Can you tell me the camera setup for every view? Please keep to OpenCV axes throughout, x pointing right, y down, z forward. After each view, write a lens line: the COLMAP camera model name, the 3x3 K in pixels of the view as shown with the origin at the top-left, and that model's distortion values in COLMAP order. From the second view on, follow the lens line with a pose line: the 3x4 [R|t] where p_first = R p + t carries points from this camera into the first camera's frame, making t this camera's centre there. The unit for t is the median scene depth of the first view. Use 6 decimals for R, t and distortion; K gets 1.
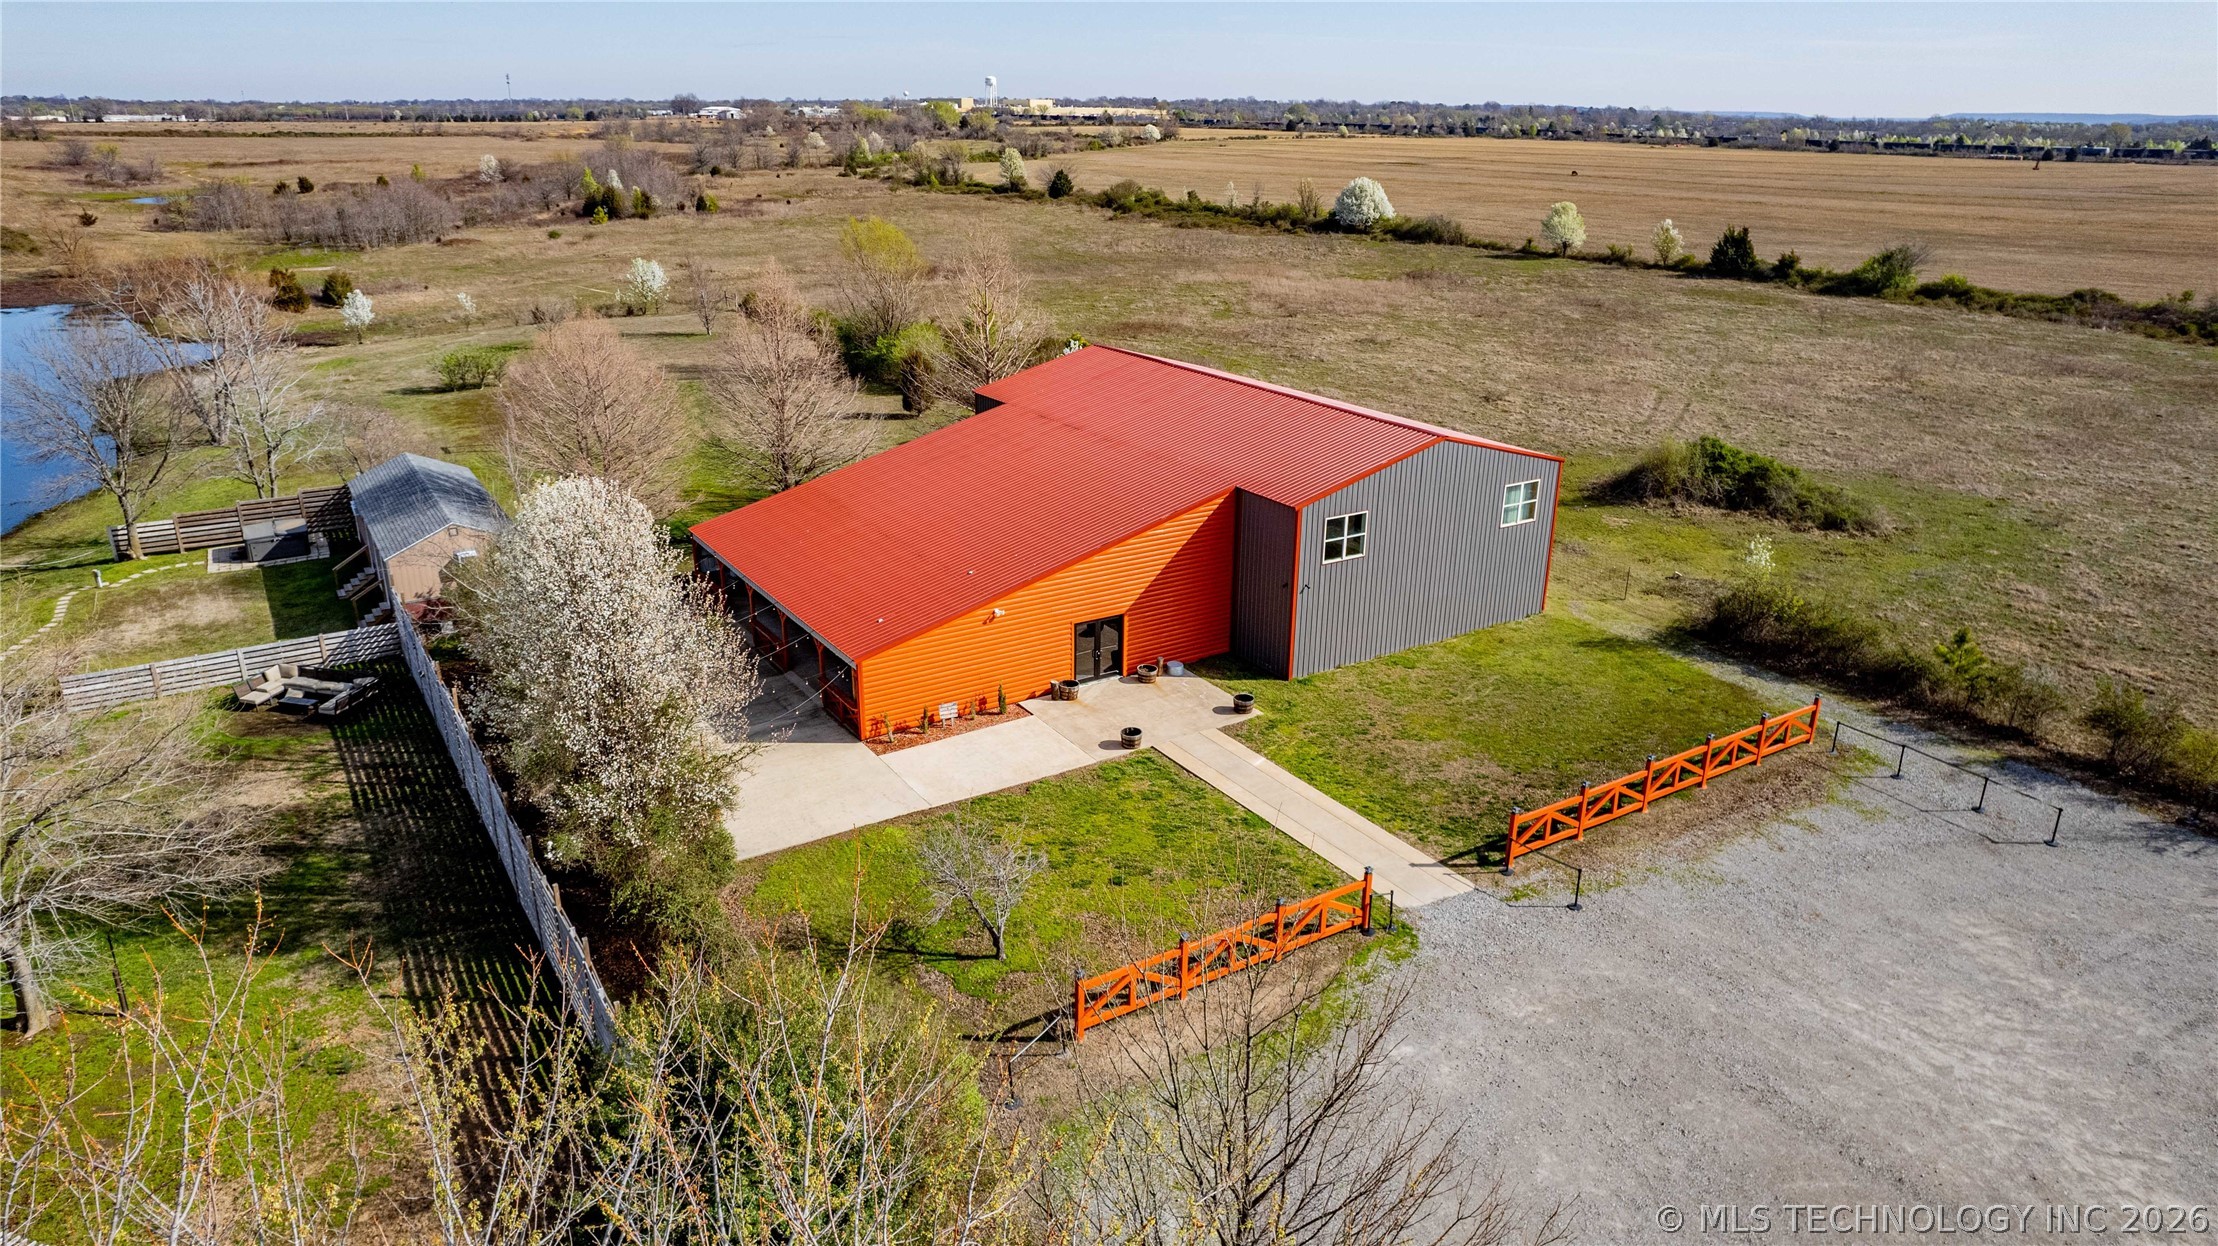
lens RADIAL K [[1420.2, 0, 1096.7], [0, 1420.2, 631.0], [0, 0, 1]] dist [-0.074762, 0.065836]
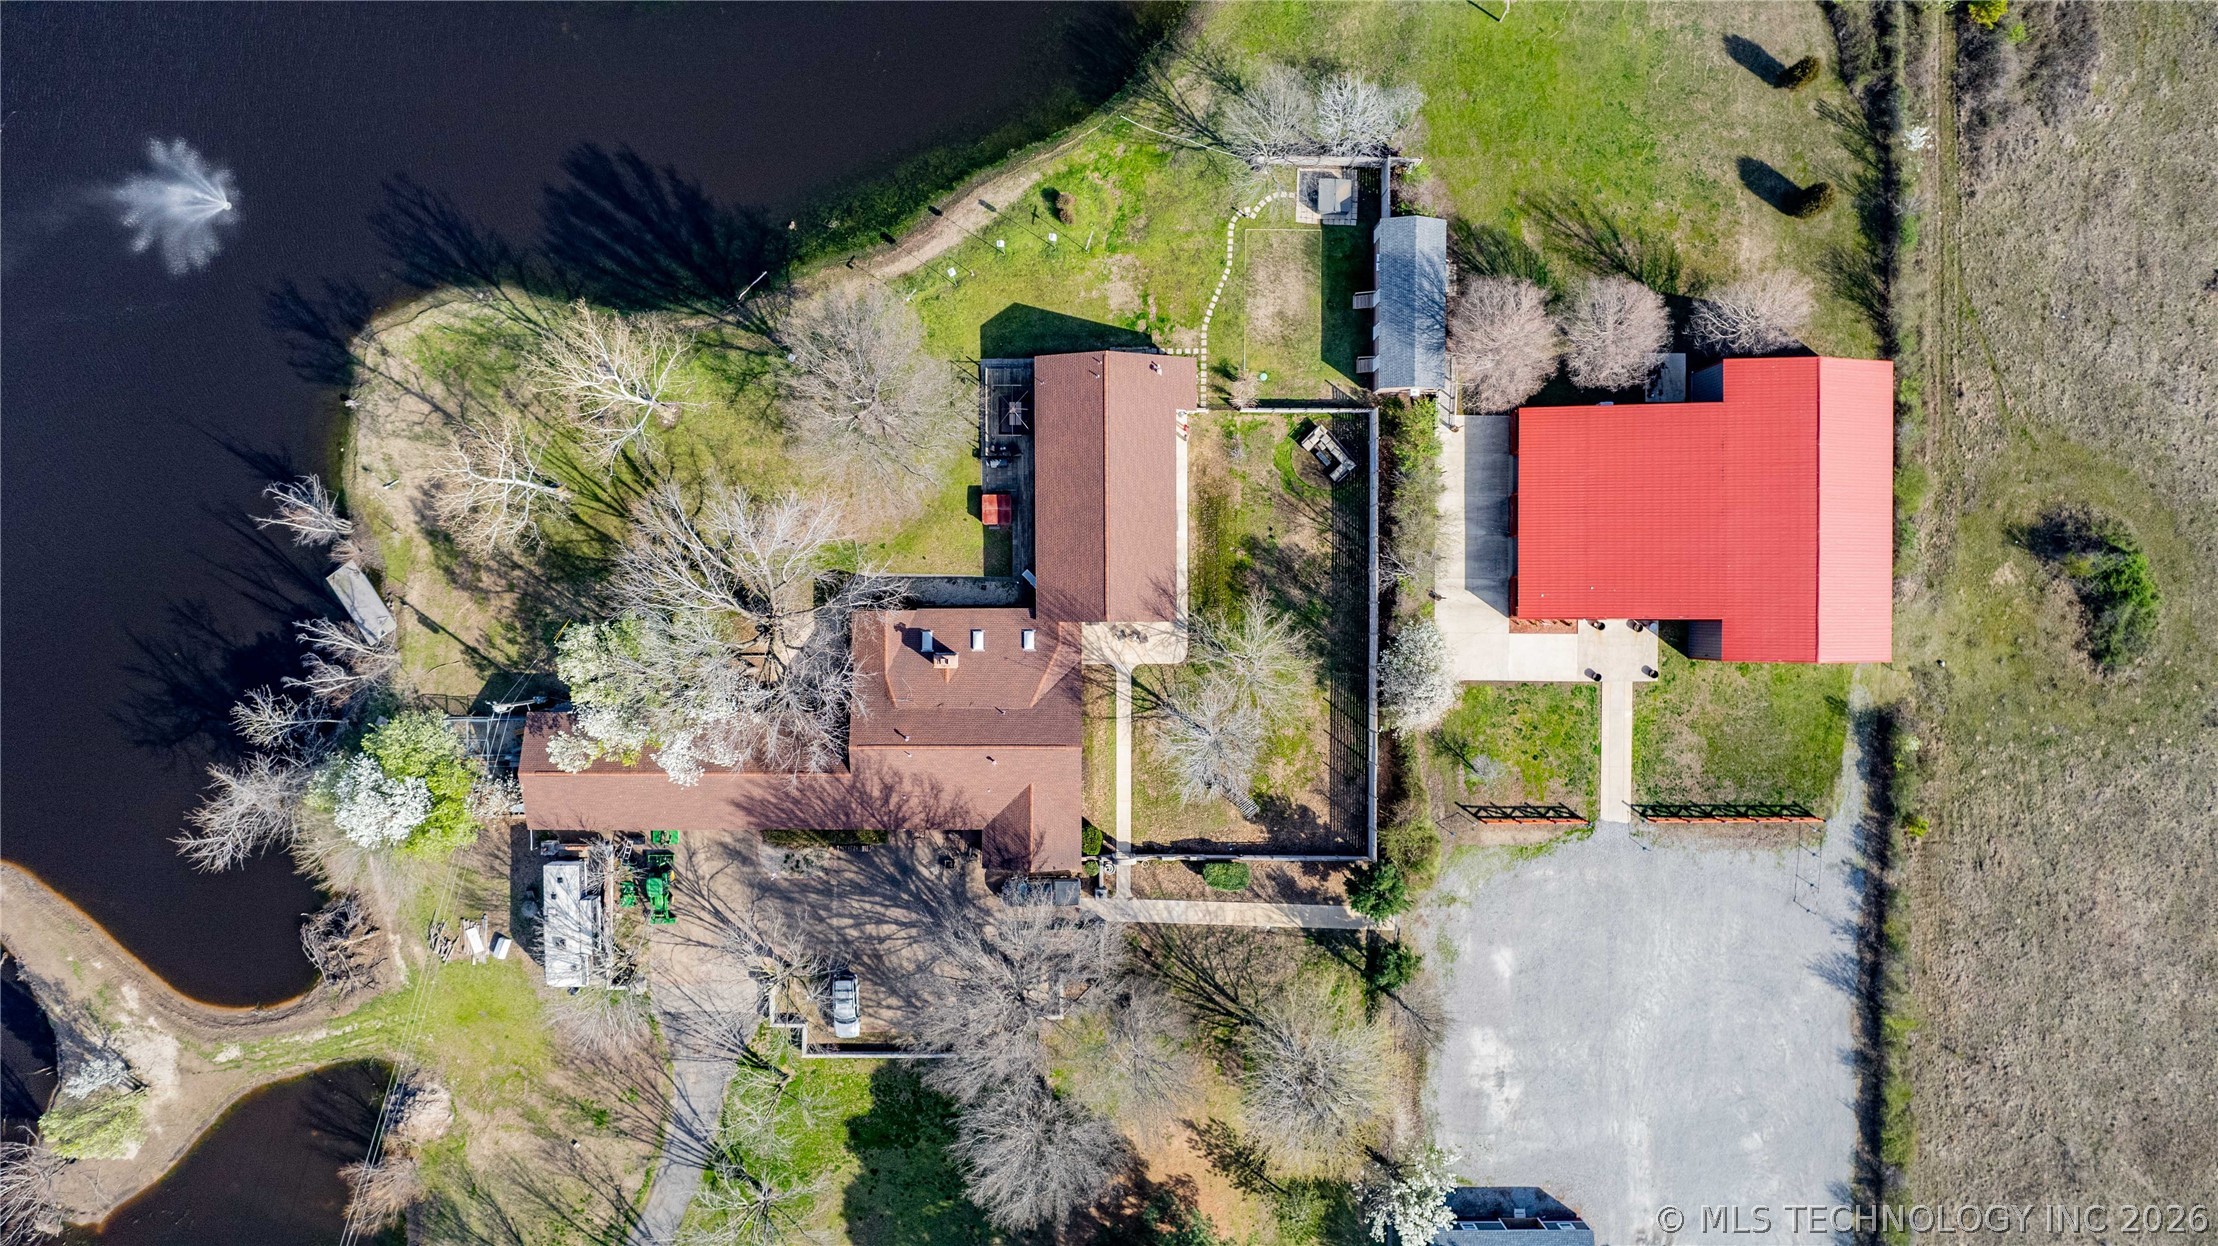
lens RADIAL K [[1420.2, 0, 1096.7], [0, 1420.2, 631.0], [0, 0, 1]] dist [-0.074762, 0.065836]
pose [[0.841844, 0.539466, 0.016580, -0.744331], [-0.201079, 0.284982, 0.937205, -1.944313], [0.500865, -0.792314, 0.348385, -0.244682]]
